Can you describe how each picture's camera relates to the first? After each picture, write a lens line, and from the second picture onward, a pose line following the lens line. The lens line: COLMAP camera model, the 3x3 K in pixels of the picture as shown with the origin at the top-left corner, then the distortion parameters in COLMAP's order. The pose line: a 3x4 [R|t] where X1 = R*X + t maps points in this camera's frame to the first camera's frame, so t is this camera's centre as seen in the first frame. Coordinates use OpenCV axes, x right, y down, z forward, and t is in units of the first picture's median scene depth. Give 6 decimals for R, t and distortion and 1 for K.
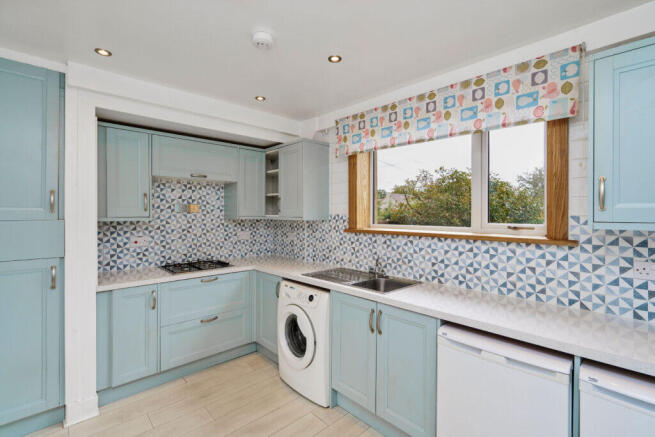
lens RADIAL K [[294.0, 0, 331.5], [0, 294.0, 217.5], [0, 0, 1]] dist [0.005925, 0.000168]
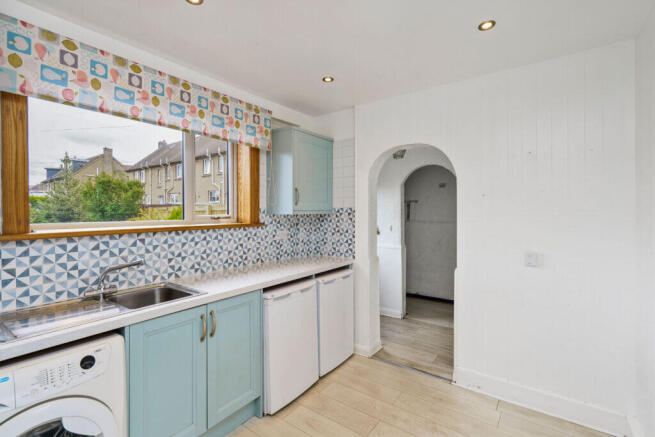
lens RADIAL K [[294.0, 0, 331.8], [0, 294.0, 214.4], [0, 0, 1]] dist [0.005925, 0.000168]
pose [[-0.156869, -0.025330, 0.987295, -0.684709], [0.004923, 0.999639, 0.026429, -0.010353], [-0.987607, 0.009006, -0.156688, 0.656030]]
